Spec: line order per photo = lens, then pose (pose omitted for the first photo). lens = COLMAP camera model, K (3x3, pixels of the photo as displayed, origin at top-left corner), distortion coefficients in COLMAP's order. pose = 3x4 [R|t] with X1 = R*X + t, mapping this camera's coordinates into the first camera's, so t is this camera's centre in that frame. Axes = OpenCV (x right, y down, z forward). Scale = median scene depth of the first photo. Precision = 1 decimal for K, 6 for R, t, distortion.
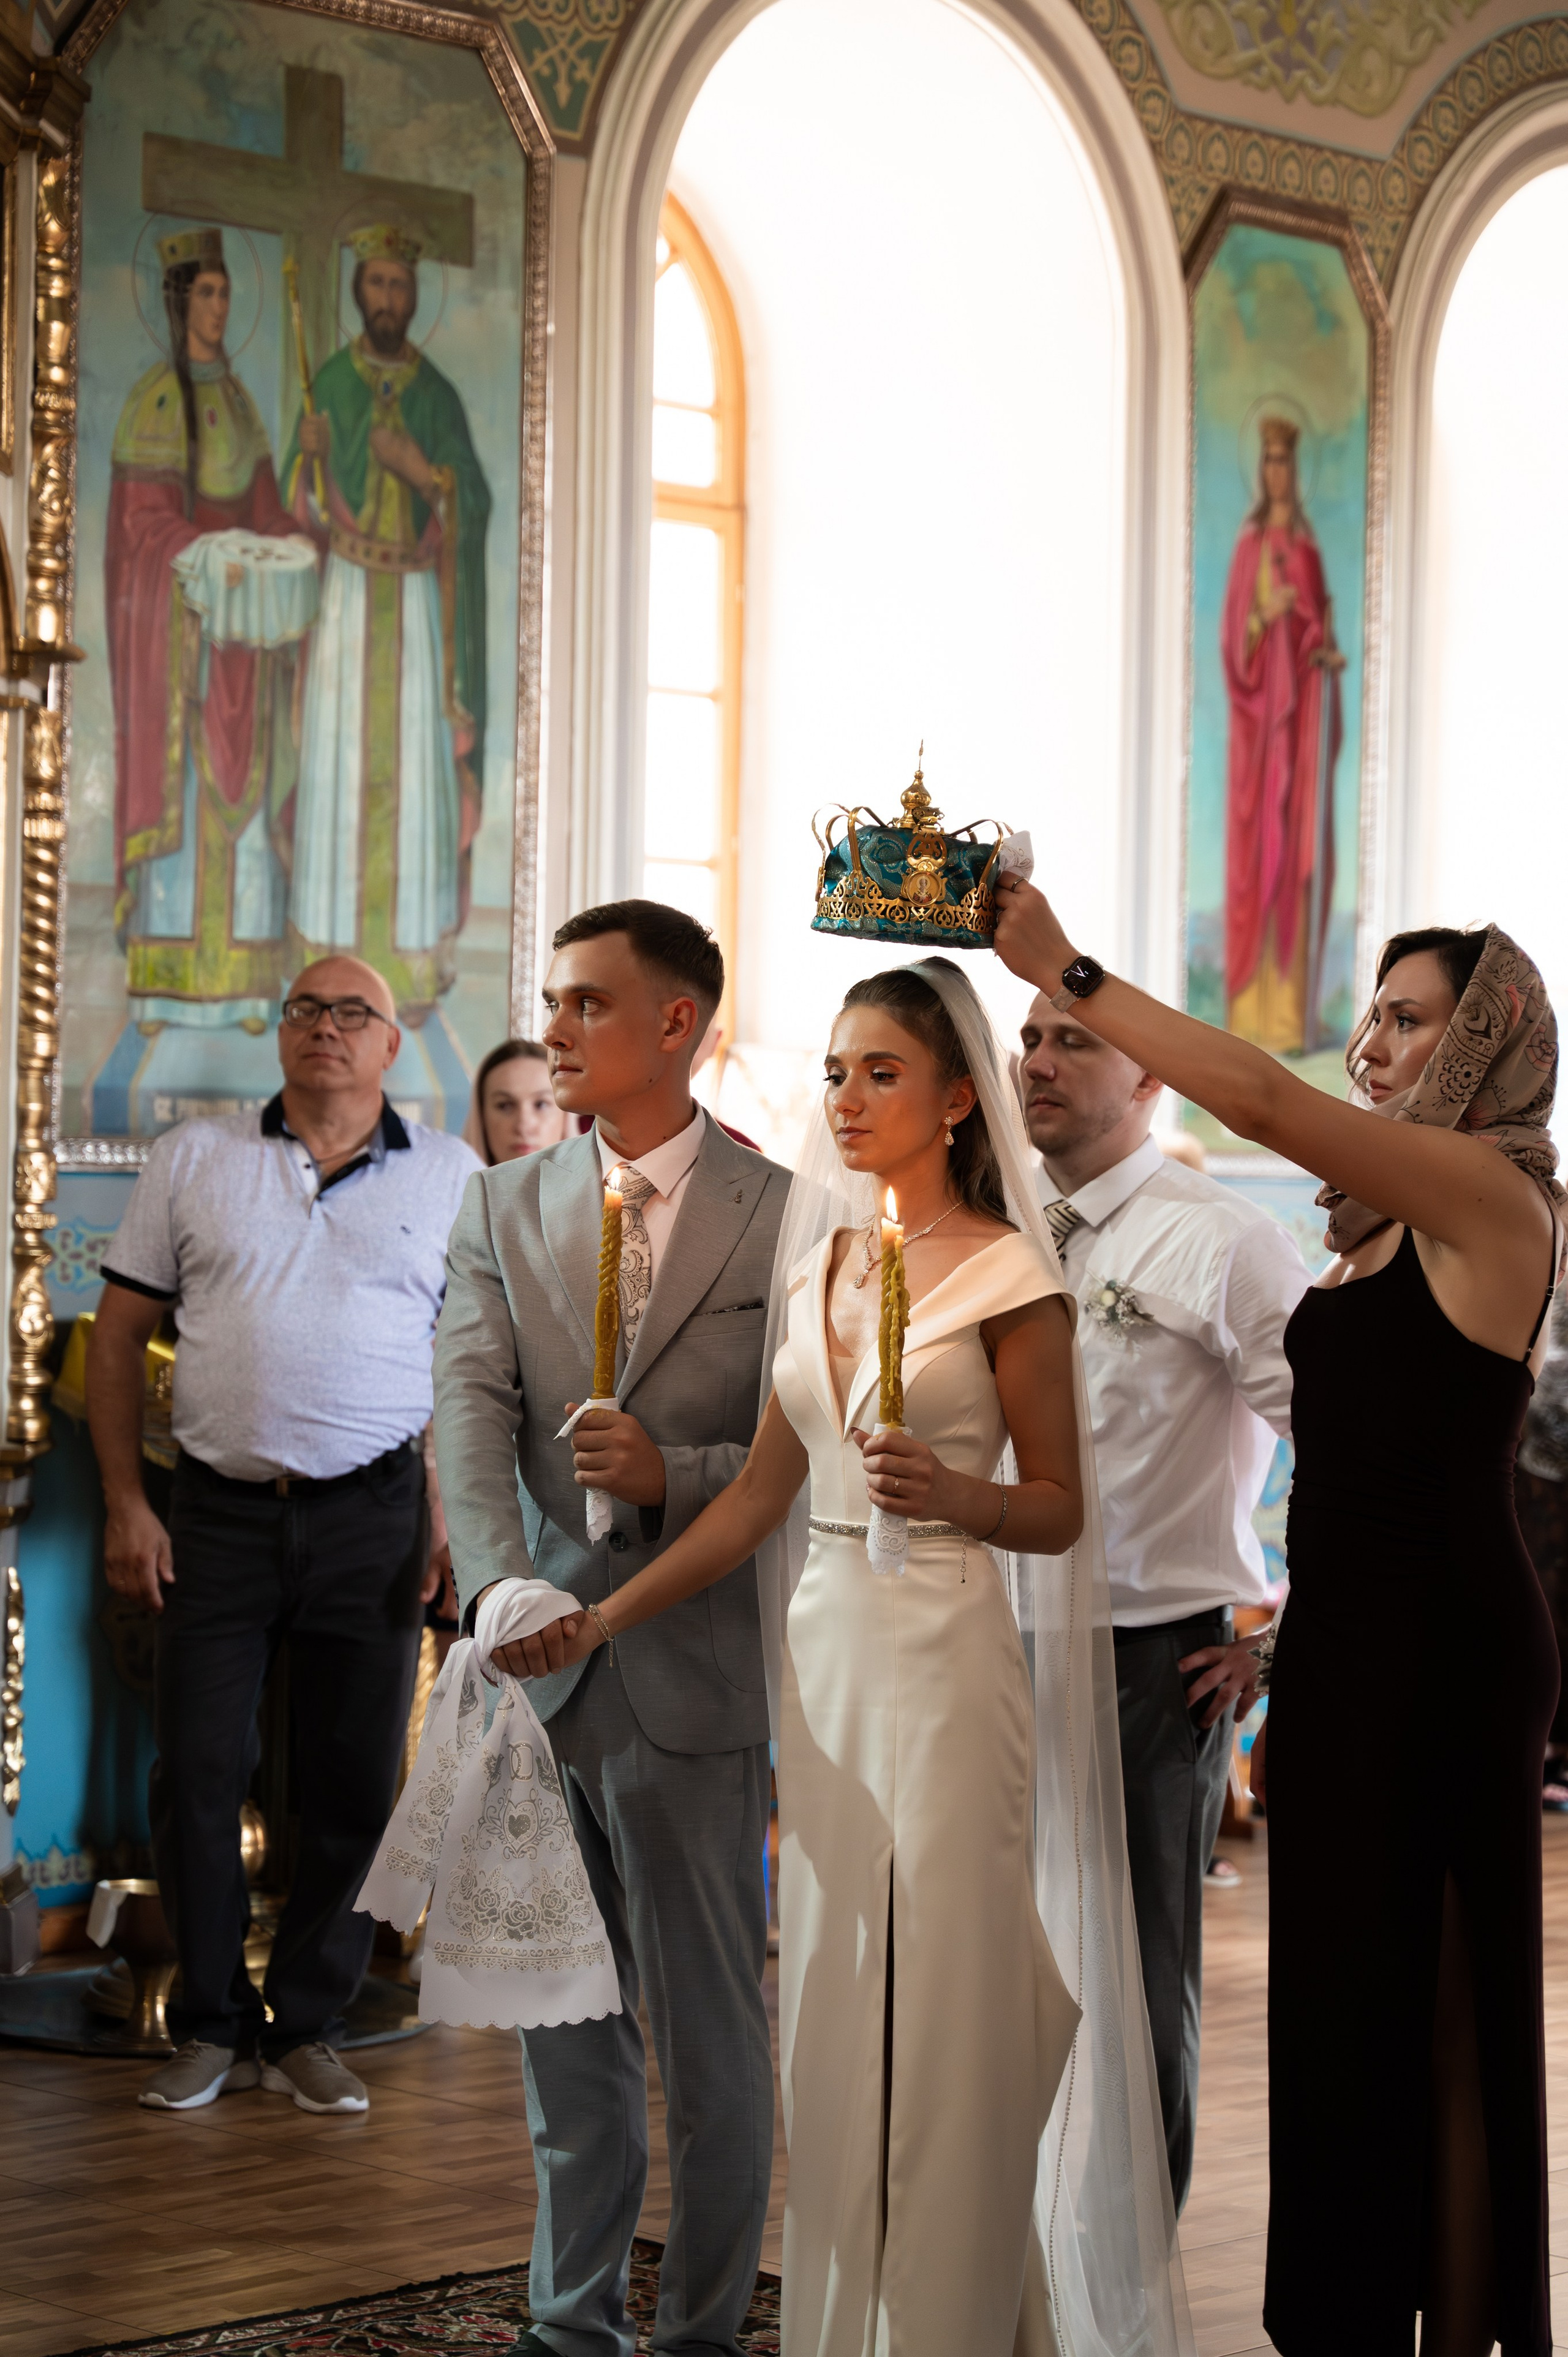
lens RADIAL K [[5053.9, 0, 918.2], [0, 5053.9, 1363.0], [0, 0, 1]] dist [-0.009656, 0.000000]
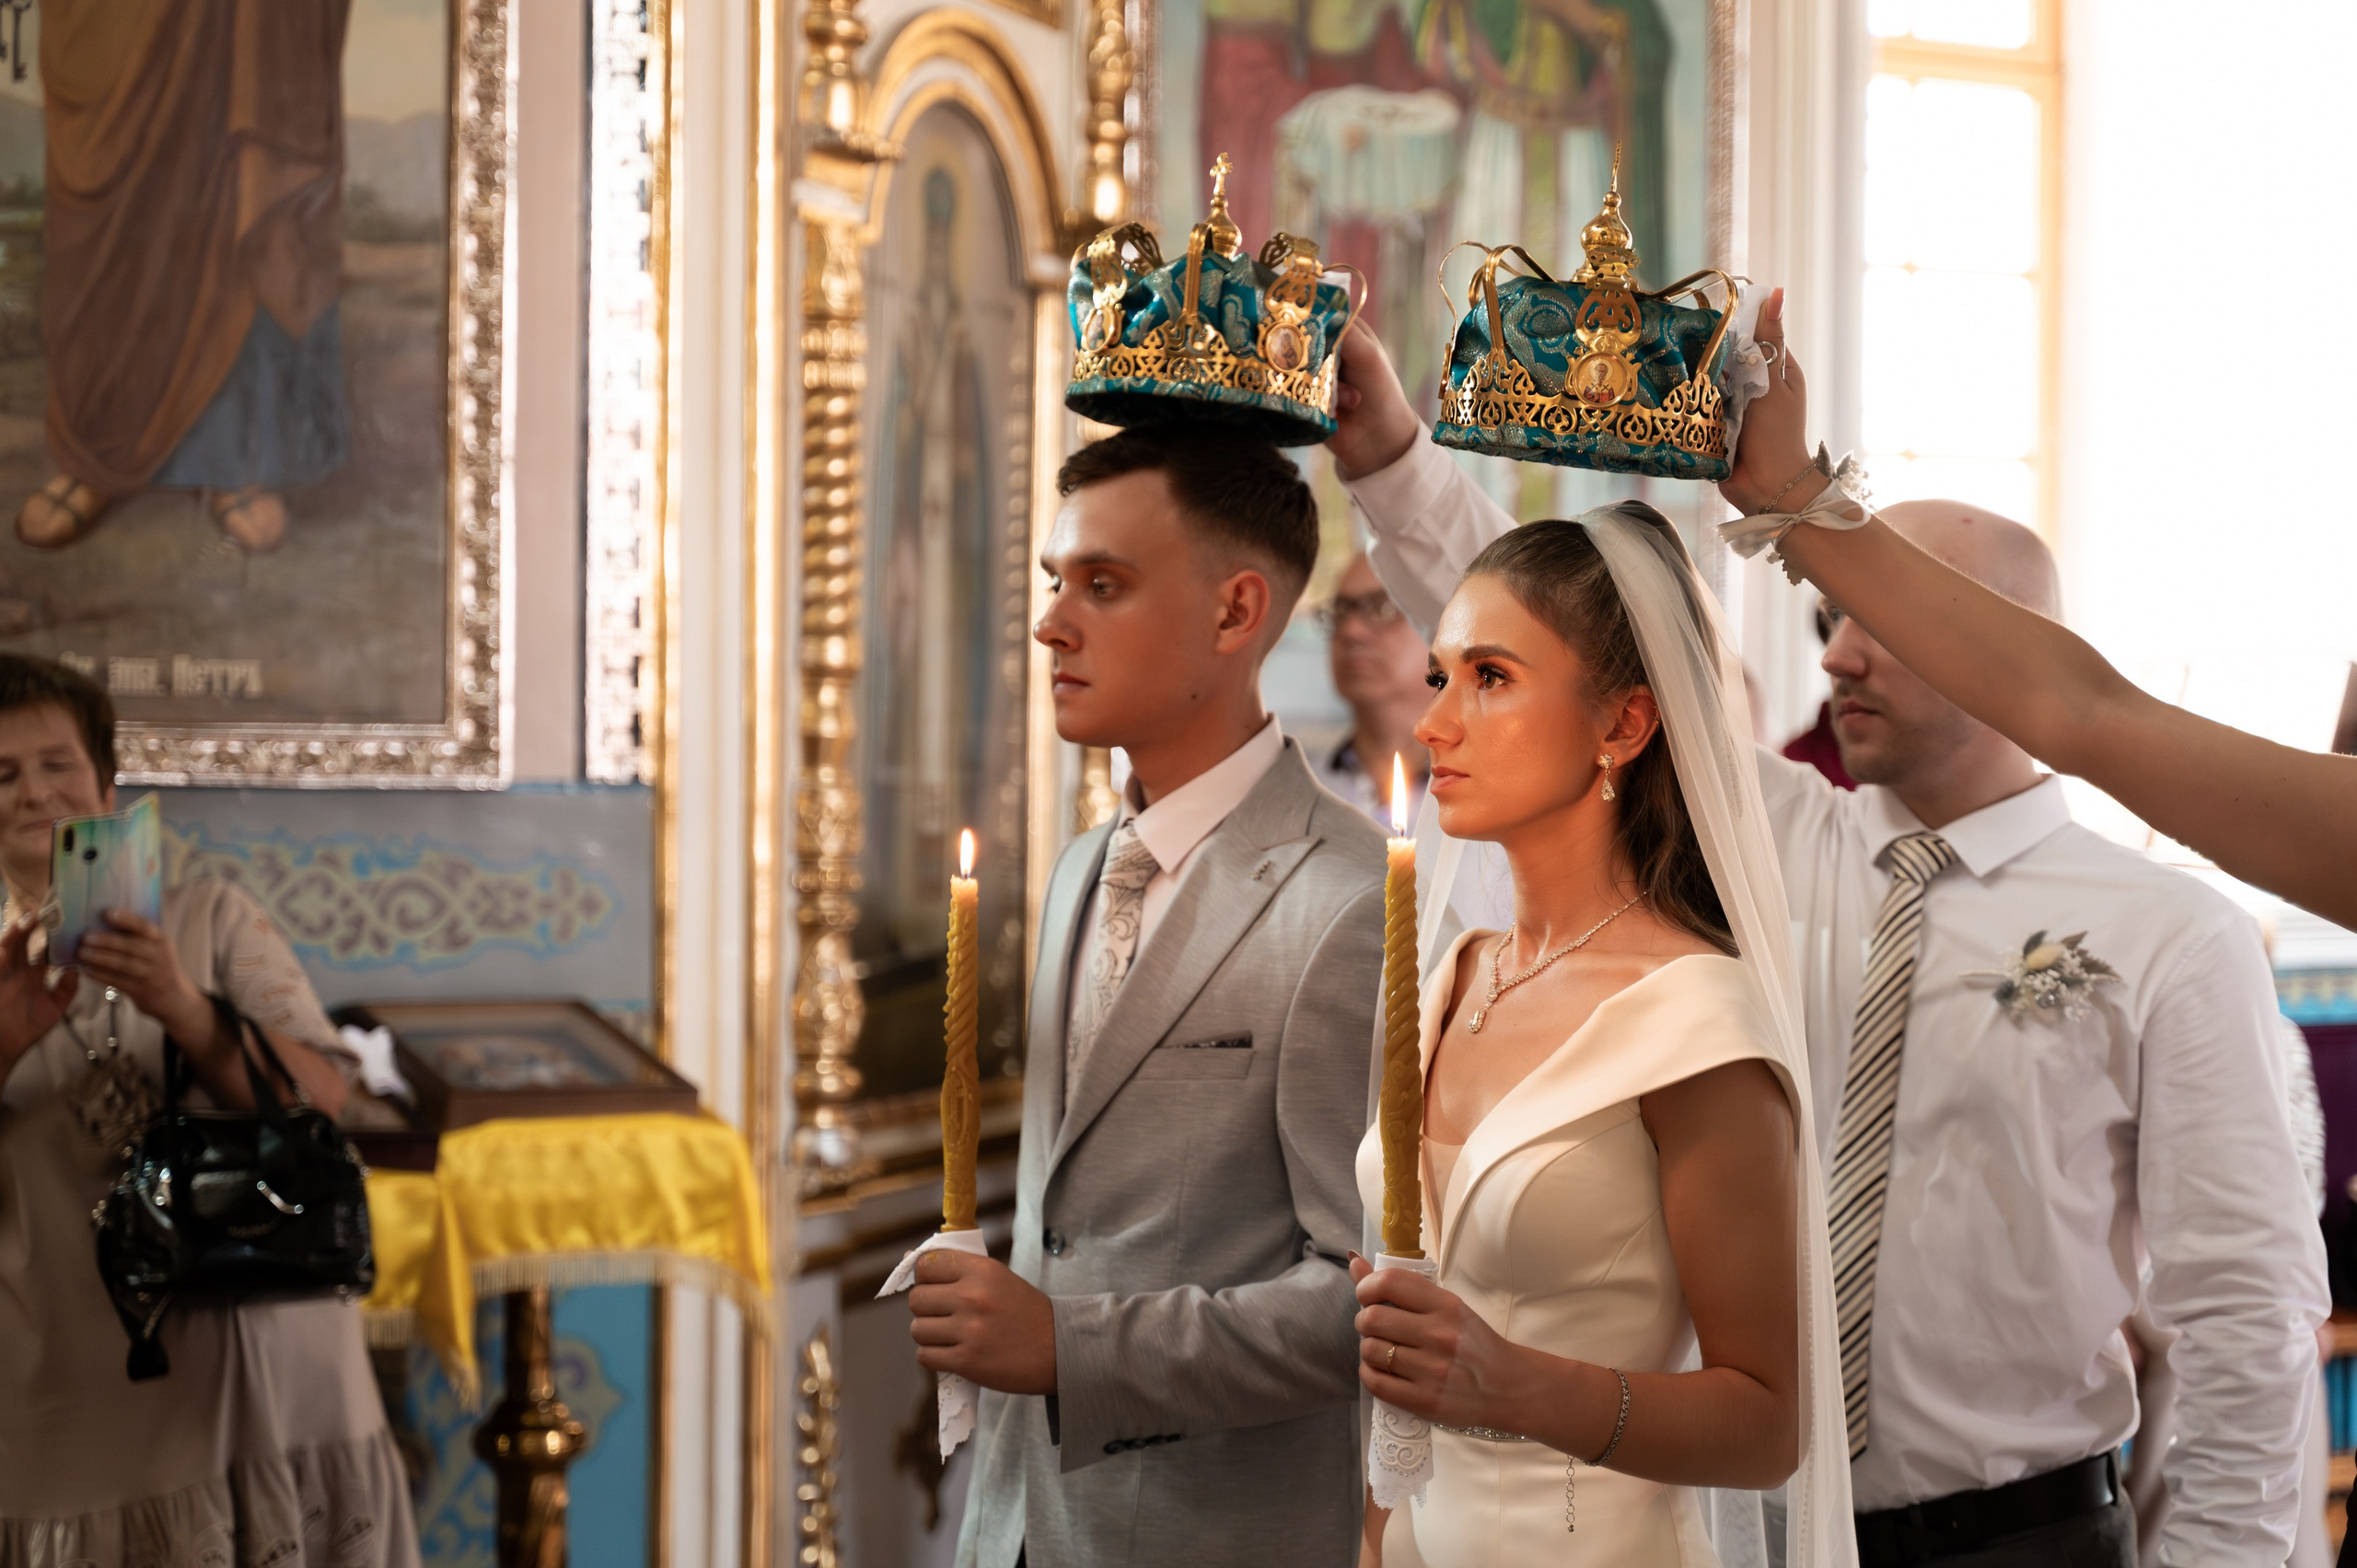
lens RADIAL K [[4176.2, 0, 1092.0], [0, 4176.2, 834.7], [0, 0, 1]] dist [0.033970, 0.000000]
pose [[0.942367, -0.003362, -0.334563, 0.067291], [-0.004837, 0.999708, -0.023670, -0.015232], [0.334545, 0.023924, 0.942076, 0.289265]]
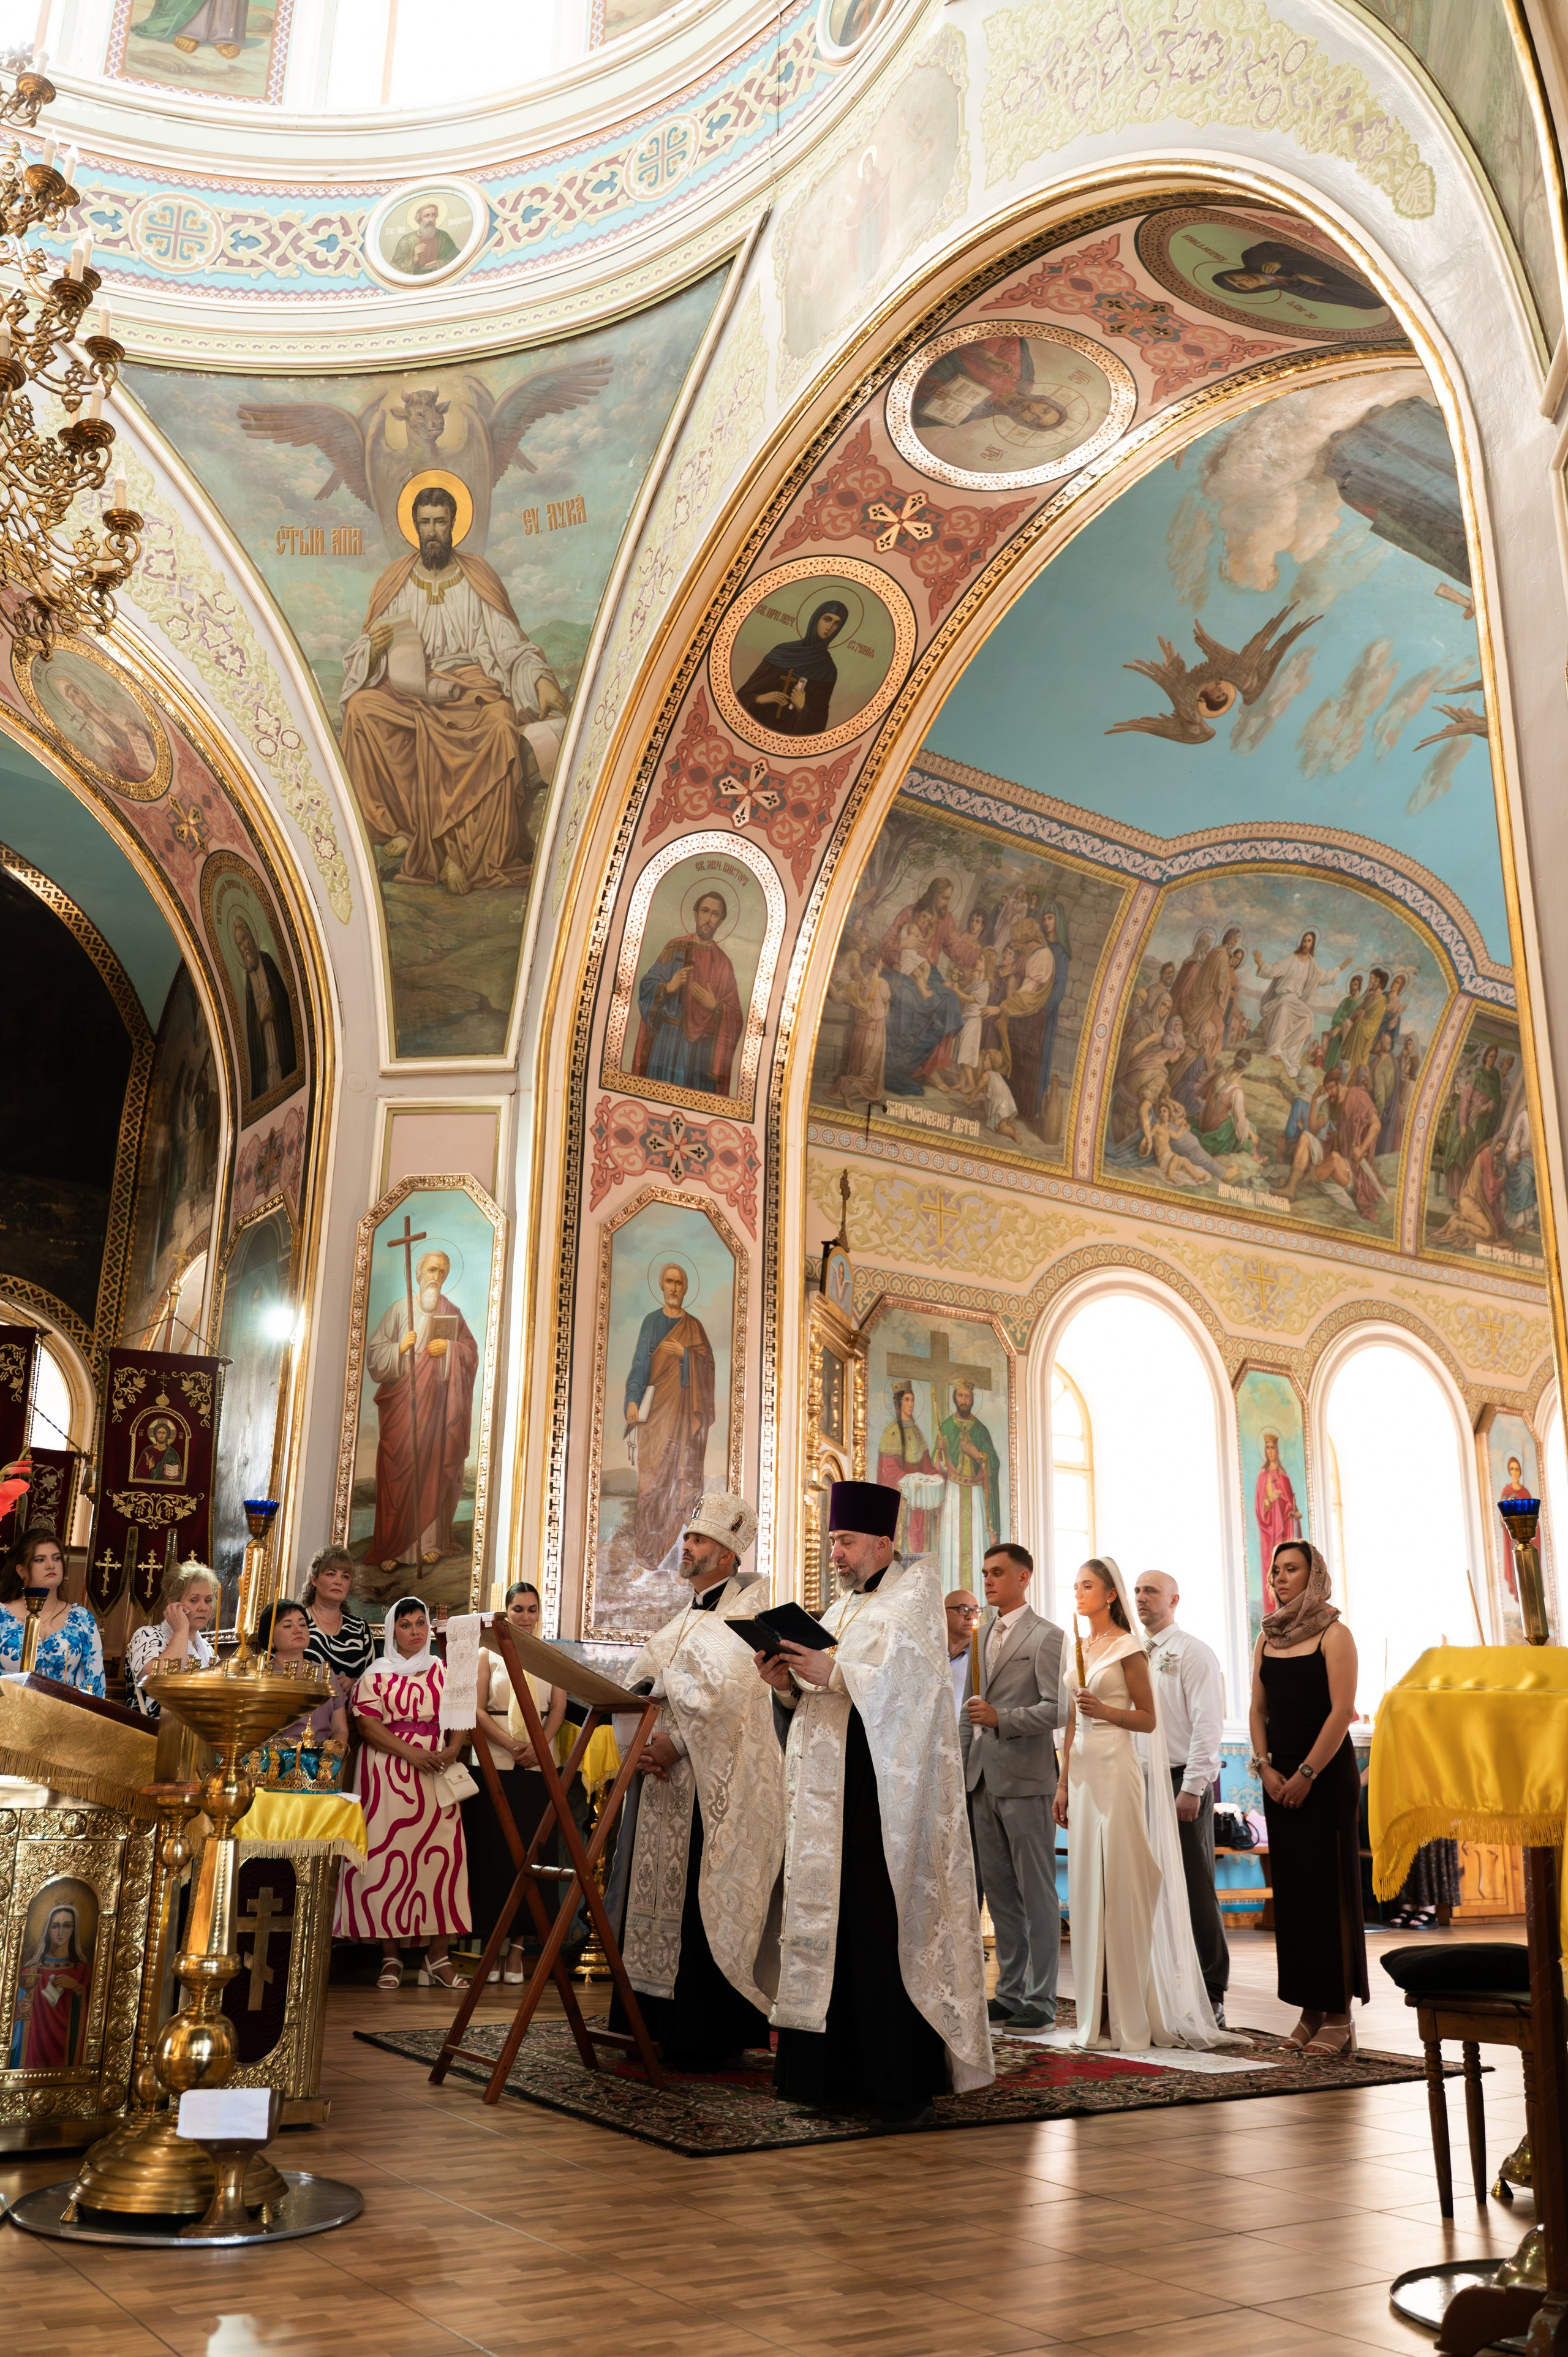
lens RADIAL K [[1913.4, 0, 781.9], [0, 1913.4, 1198.8], [0, 0, 1]] dist [-0.017327, 0.001342]
pose [[0.974215, -0.067862, -0.215175, 0.052708], [-0.007139, 0.943946, -0.330024, 0.070464], [0.225510, 0.323050, 0.919121, -0.183736]]
